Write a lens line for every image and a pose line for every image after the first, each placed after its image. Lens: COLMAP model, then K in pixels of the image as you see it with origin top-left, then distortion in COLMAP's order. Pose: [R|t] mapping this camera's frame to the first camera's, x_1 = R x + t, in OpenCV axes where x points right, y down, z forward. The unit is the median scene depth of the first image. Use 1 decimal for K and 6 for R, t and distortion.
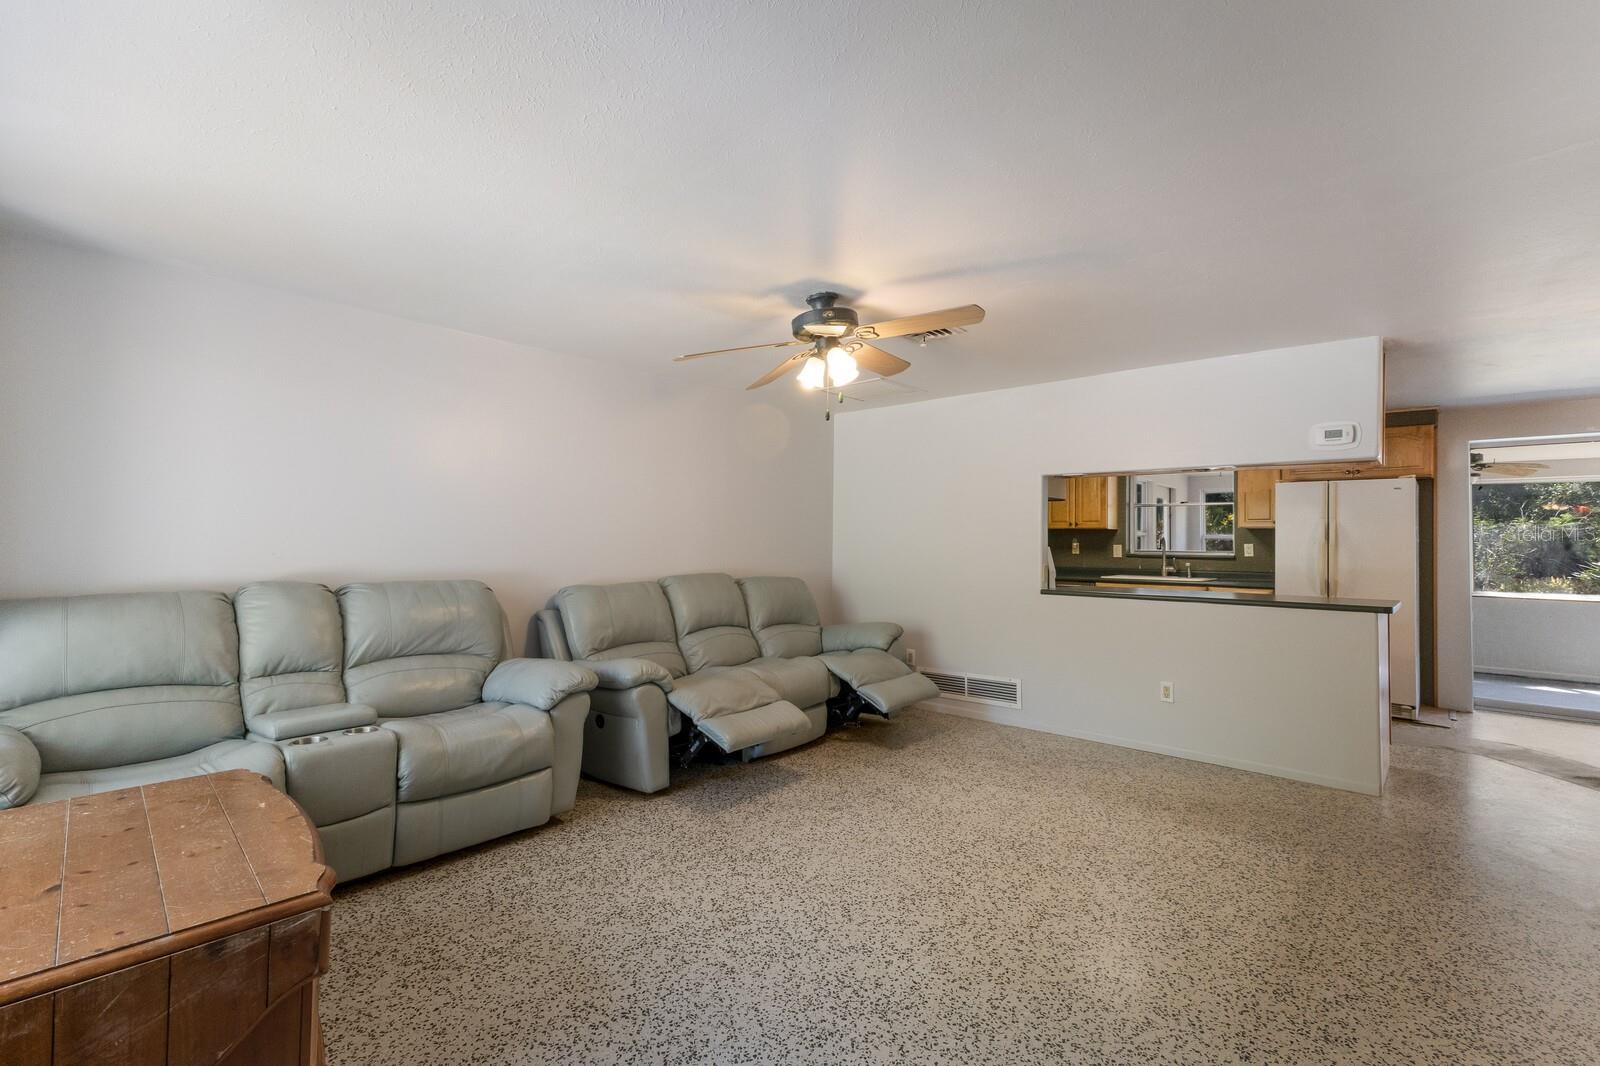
lens RADIAL K [[704.9, 0, 802.6], [0, 704.9, 524.8], [0, 0, 1]] dist [0.020214, -0.001261]
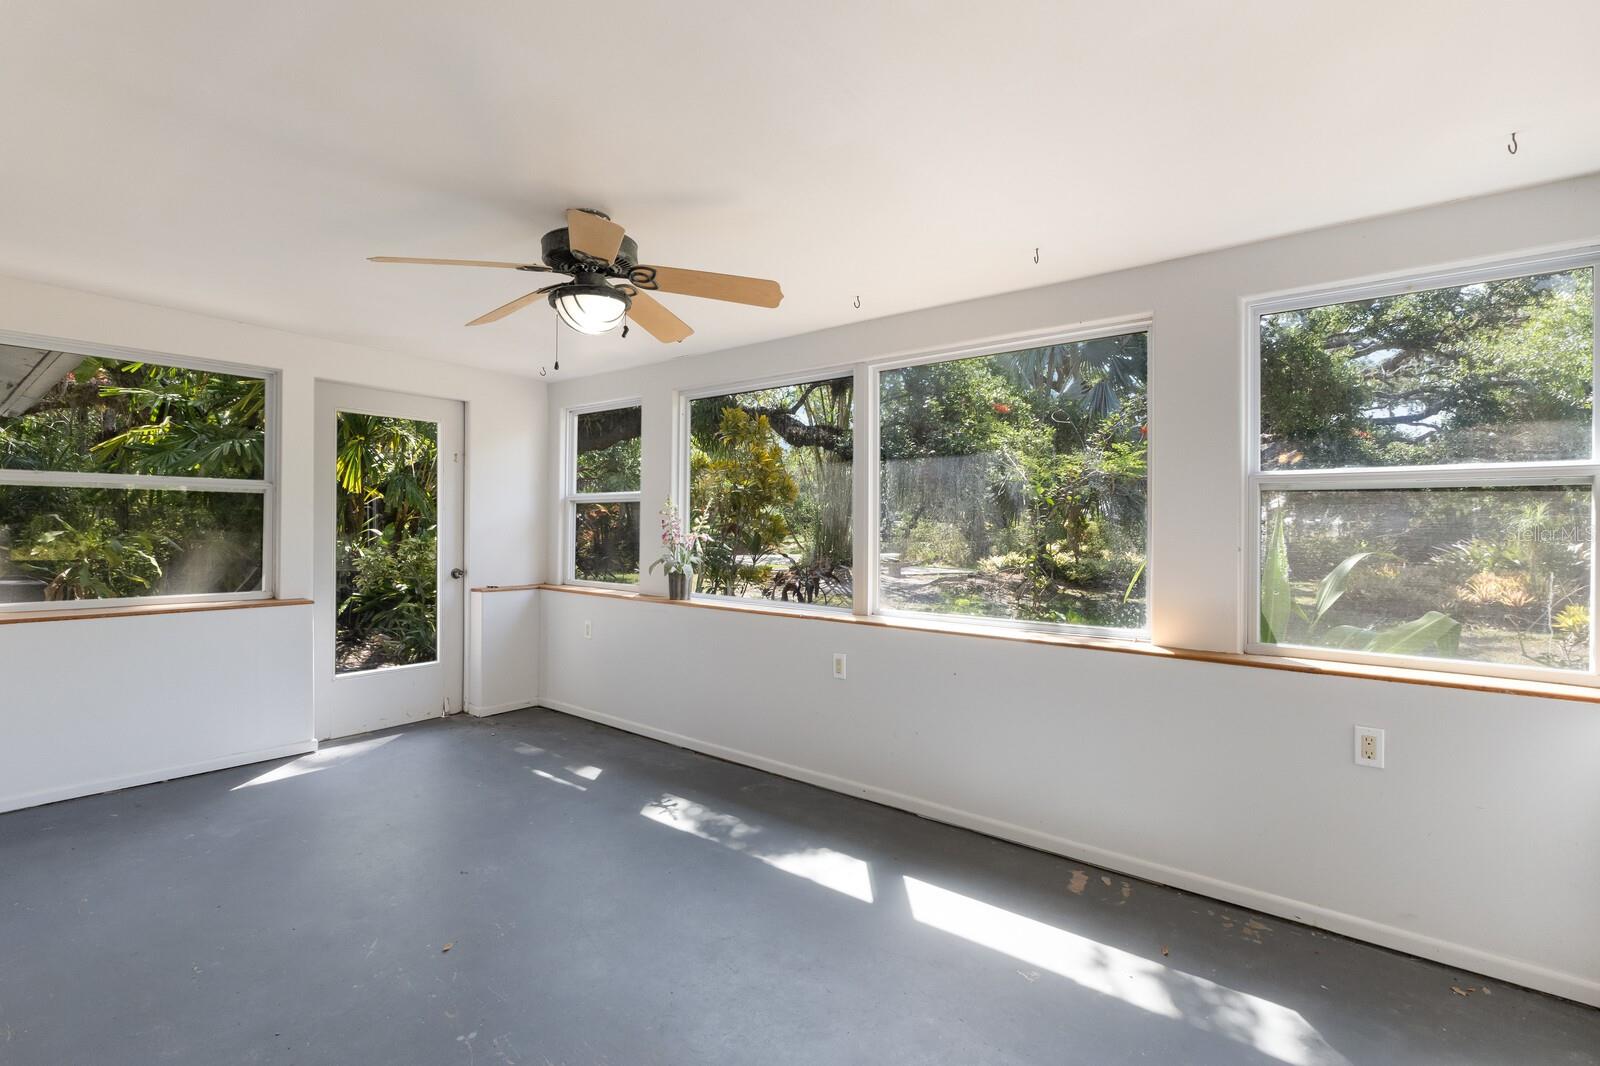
lens RADIAL K [[732.9, 0, 800.0], [0, 732.9, 533.0], [0, 0, 1]] dist [-0.000673, -0.000289]
pose [[0.998760, -0.003138, 0.049687, 1.941202], [0.001462, 0.999430, 0.033722, 0.064123], [-0.049764, -0.033608, 0.998195, 1.223114]]
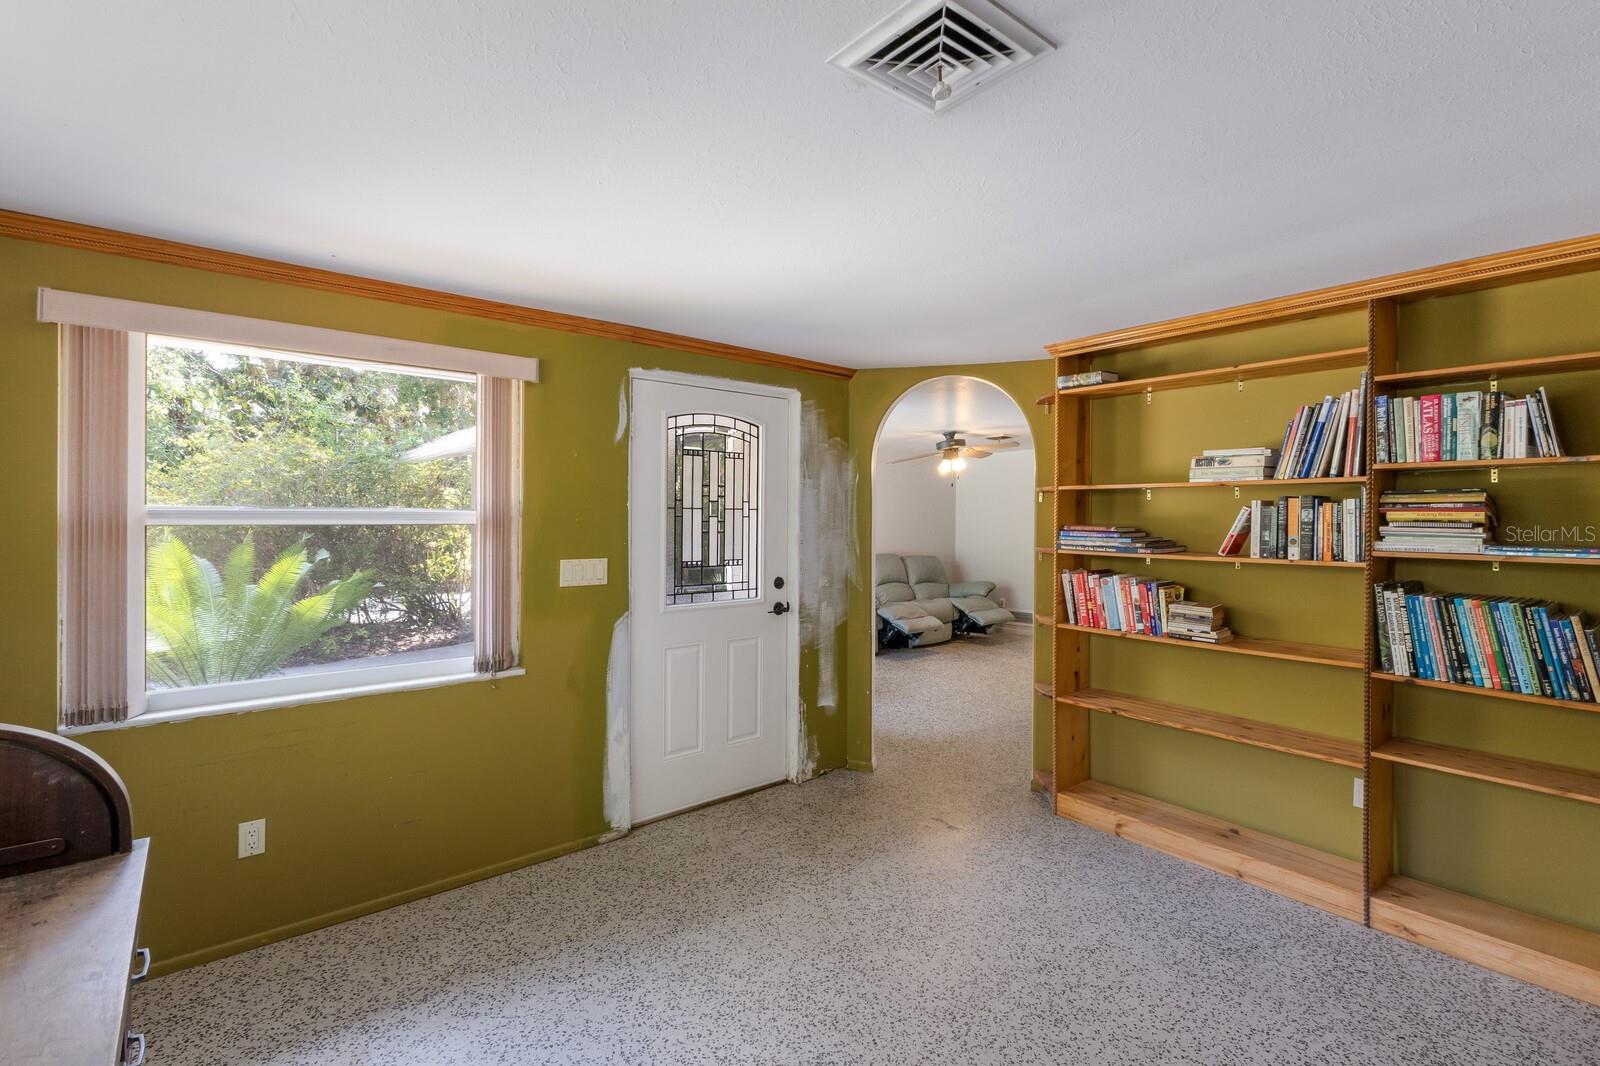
lens RADIAL K [[704.9, 0, 802.6], [0, 704.9, 524.8], [0, 0, 1]] dist [0.020214, -0.001261]
pose [[0.985113, -0.006413, -0.171788, -0.042516], [0.011752, 0.999478, 0.030084, -0.088830], [0.171505, -0.031655, 0.984675, -1.161737]]
